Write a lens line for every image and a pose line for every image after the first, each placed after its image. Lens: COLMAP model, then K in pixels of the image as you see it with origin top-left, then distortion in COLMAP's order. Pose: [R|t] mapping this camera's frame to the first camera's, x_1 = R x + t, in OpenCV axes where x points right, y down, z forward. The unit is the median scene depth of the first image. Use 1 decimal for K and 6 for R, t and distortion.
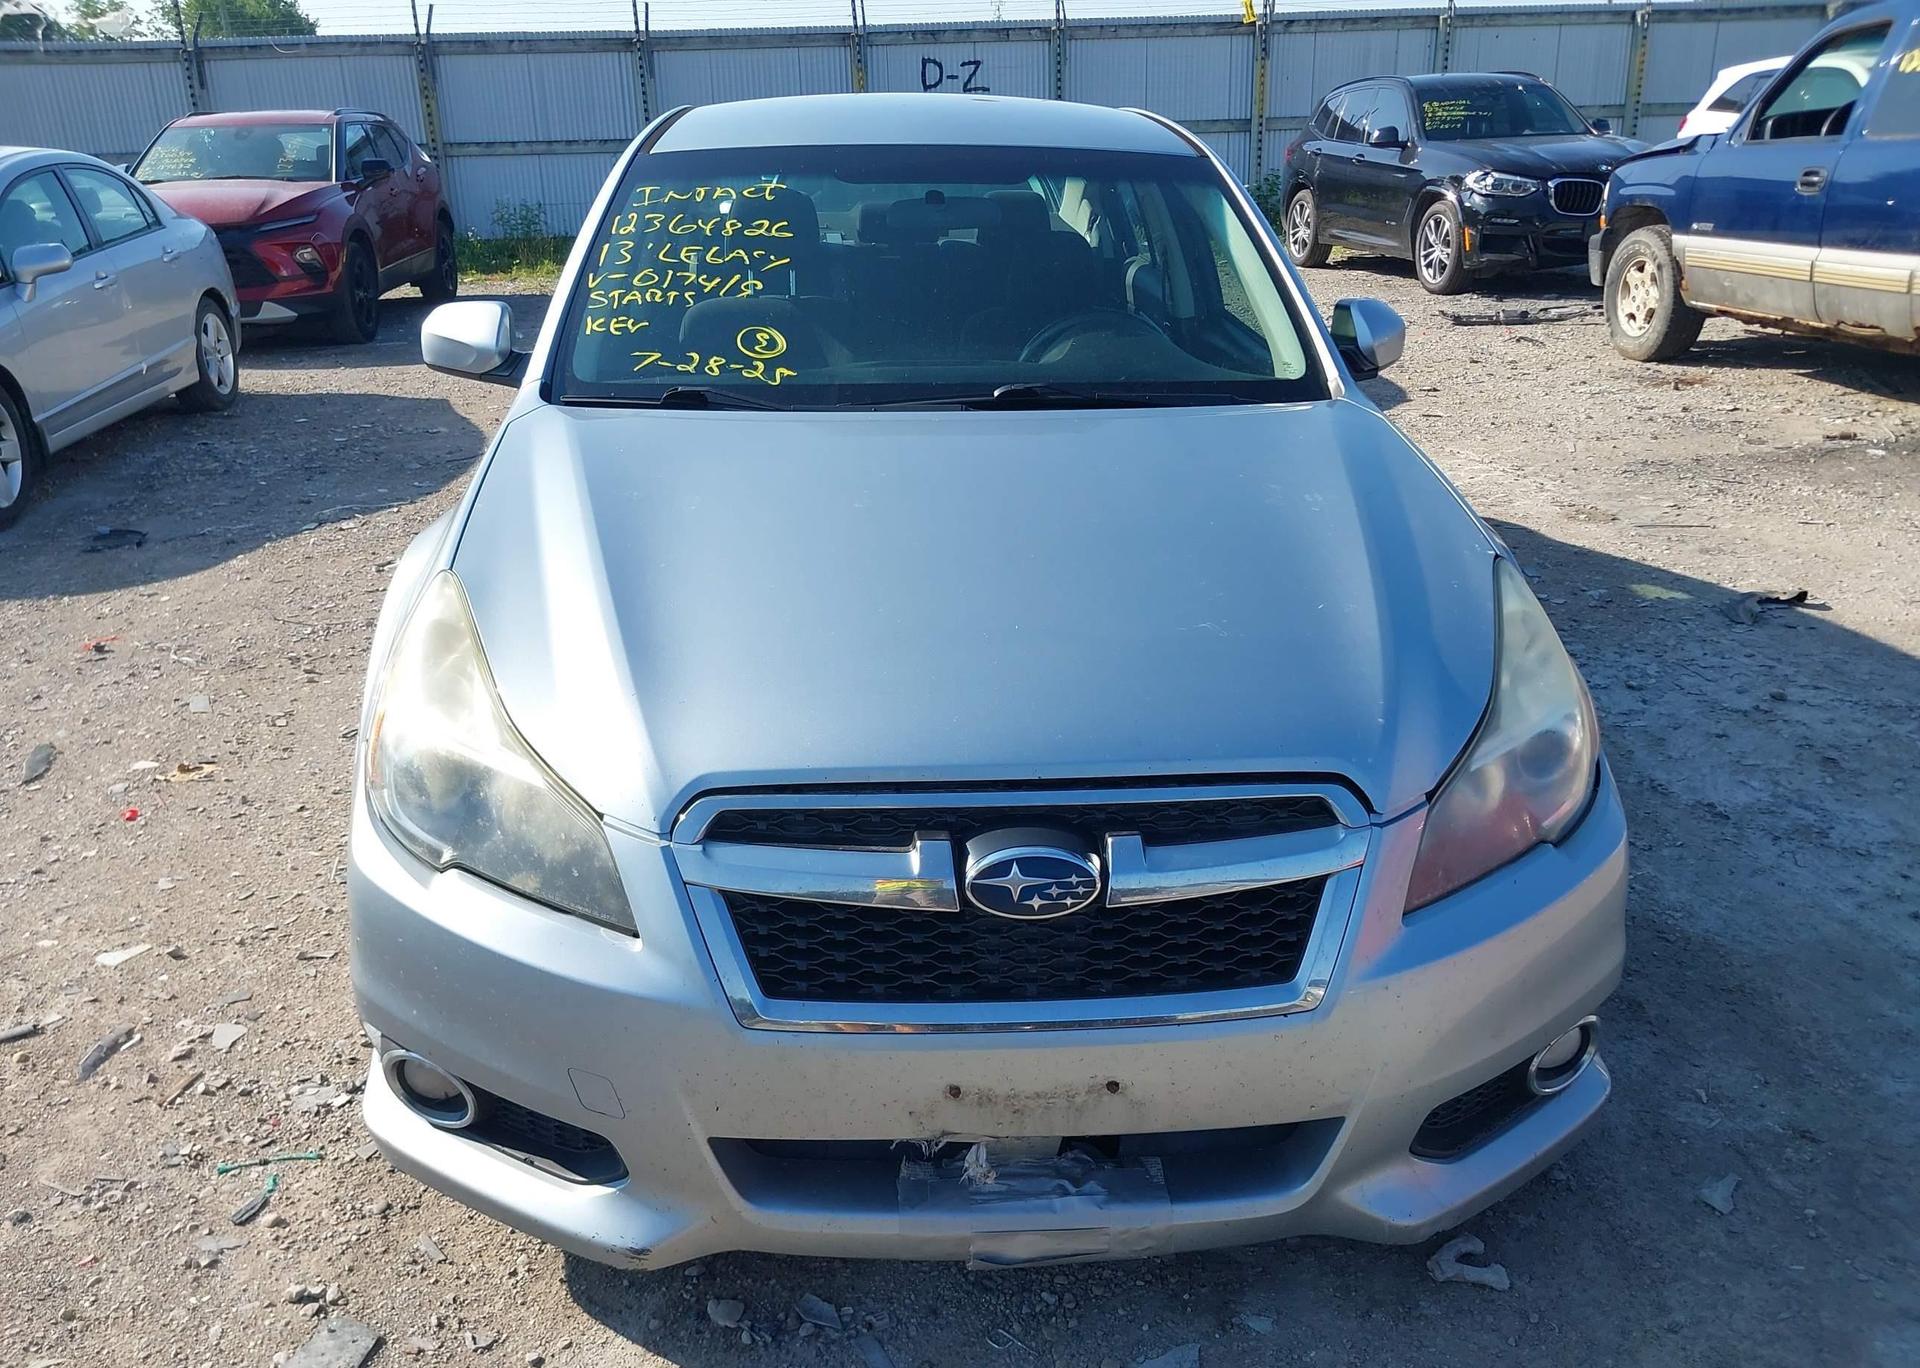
lens RADIAL K [[1516.6, 0, 954.4], [0, 1516.6, 684.1], [0, 0, 1]] dist [0.015378, -0.024280]
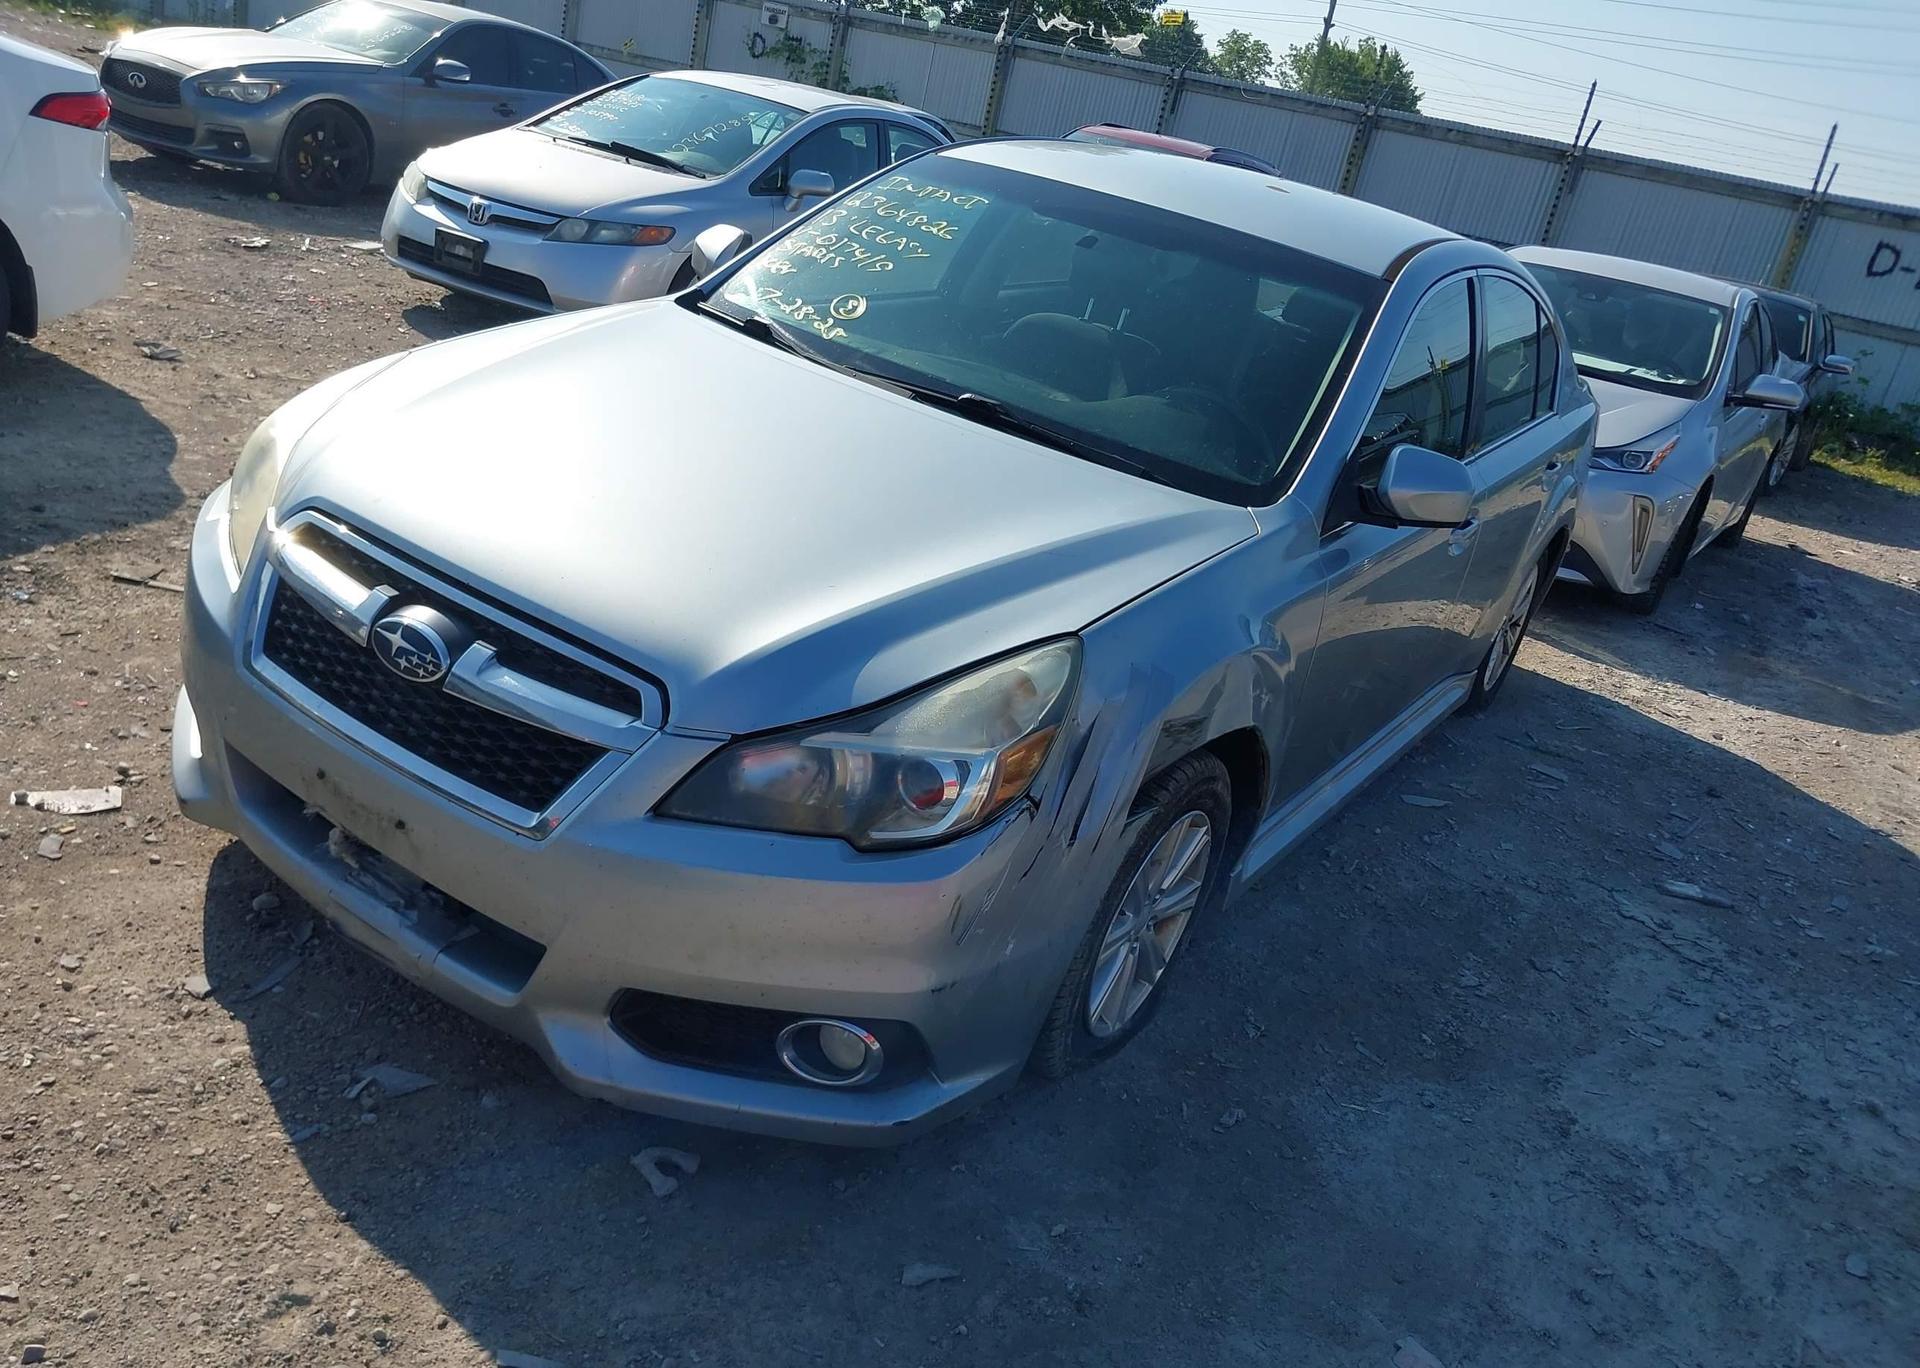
lens RADIAL K [[1516.6, 0, 962.9], [0, 1516.6, 692.9], [0, 0, 1]] dist [0.015378, -0.024280]
pose [[0.785277, 0.383995, -0.485682, 0.172207], [-0.405830, 0.911661, 0.064619, -0.017632], [0.467591, 0.146361, 0.871744, 0.016205]]
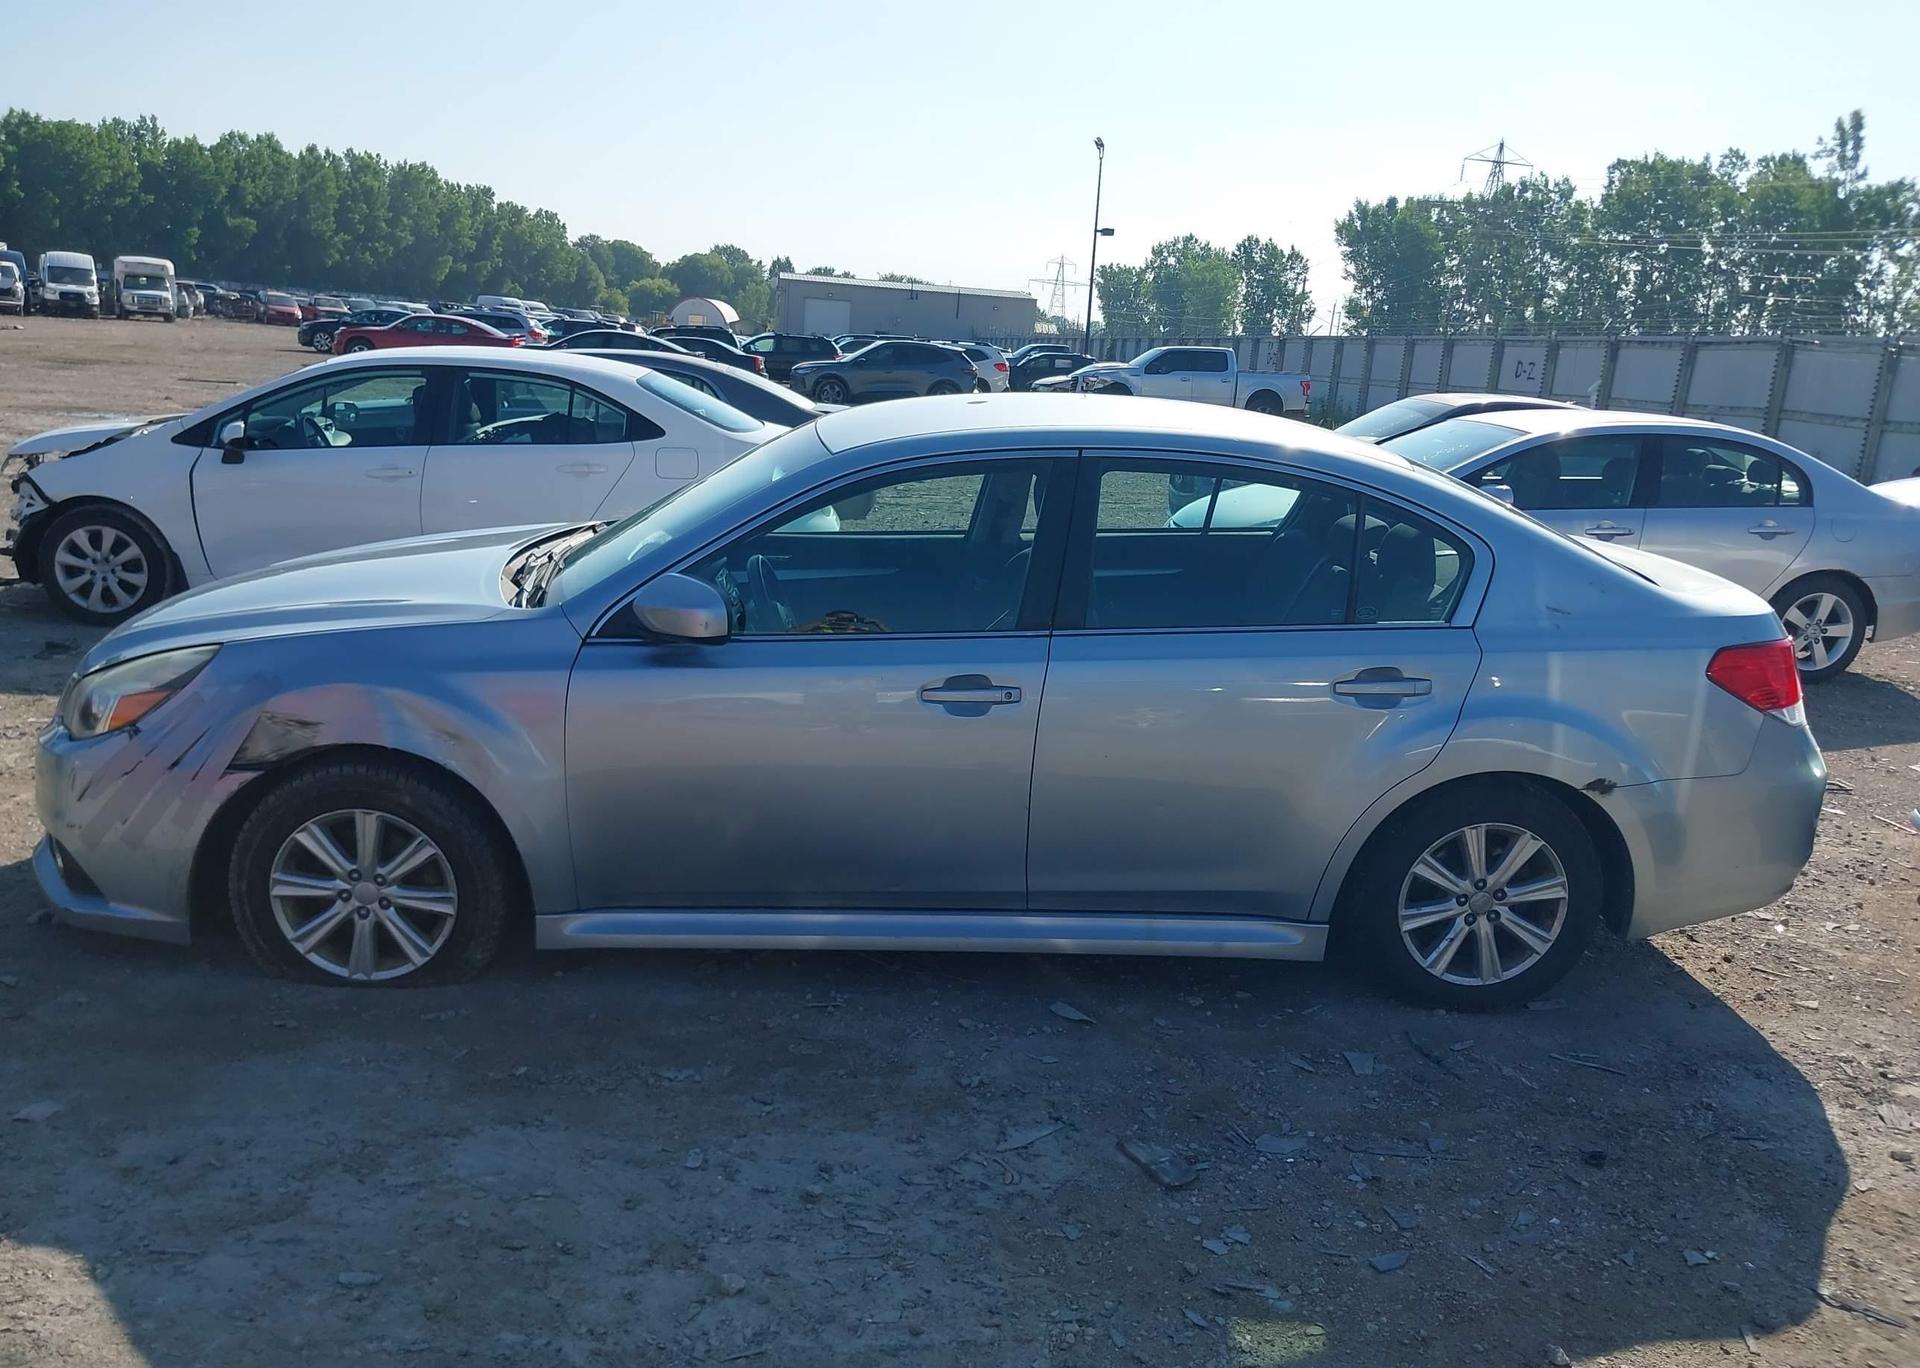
lens RADIAL K [[1516.6, 0, 946.7], [0, 1516.6, 679.5], [0, 0, 1]] dist [0.015378, -0.024280]
pose [[-0.003374, 0.241327, -0.970438, 0.417503], [-0.400552, 0.888865, 0.222434, -0.155818], [0.916268, 0.389461, 0.093665, 0.337014]]
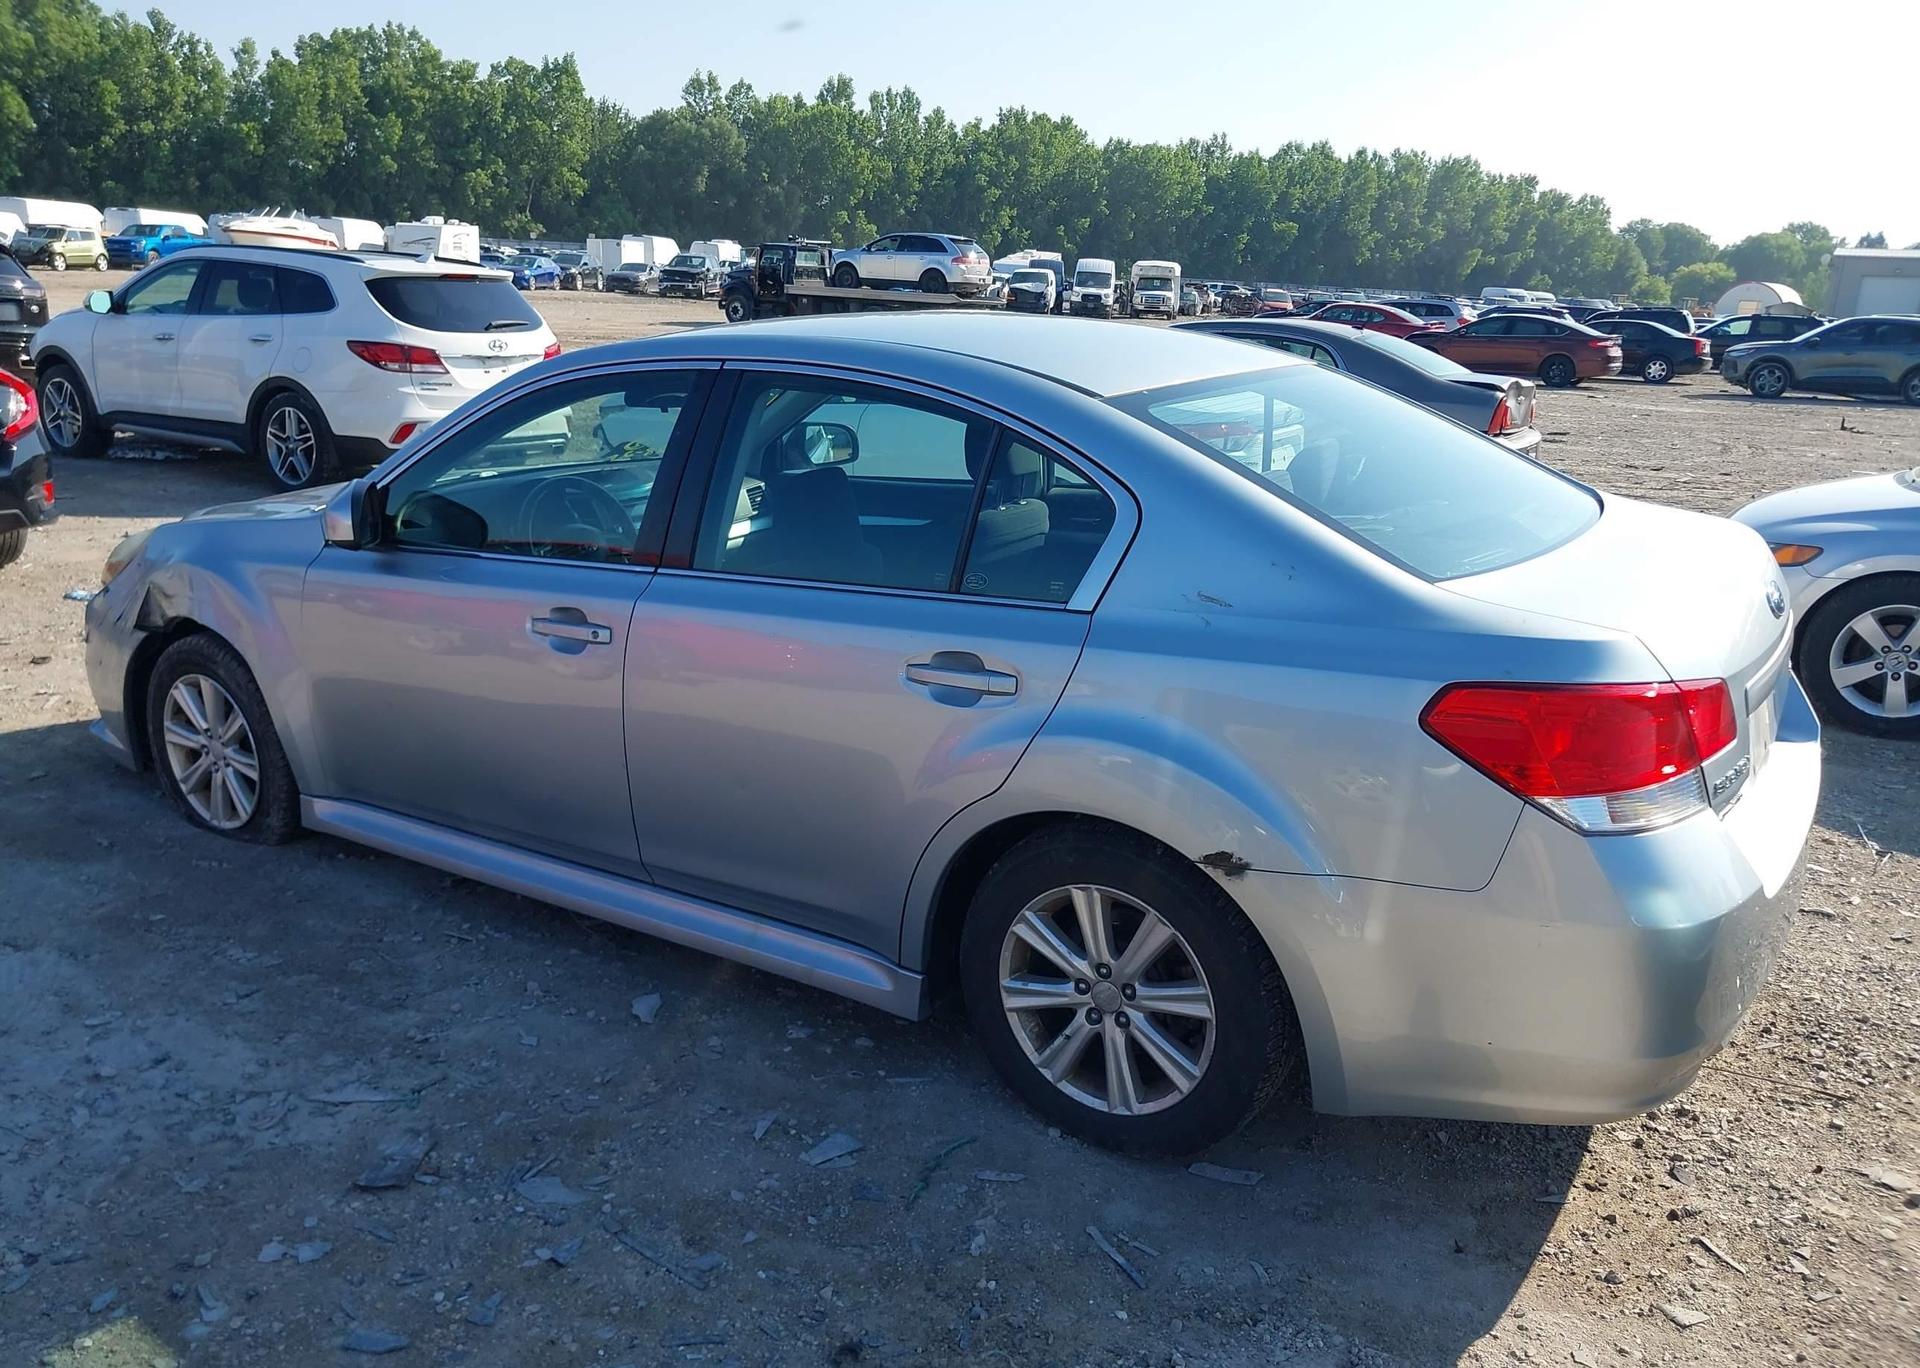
lens RADIAL K [[1516.6, 0, 952.5], [0, 1516.6, 689.3], [0, 0, 1]] dist [0.015378, -0.024280]
pose [[-0.597346, 0.209542, -0.774125, 0.278702], [-0.295846, 0.839610, 0.455555, -0.237944], [0.745421, 0.501145, -0.439546, 0.588017]]
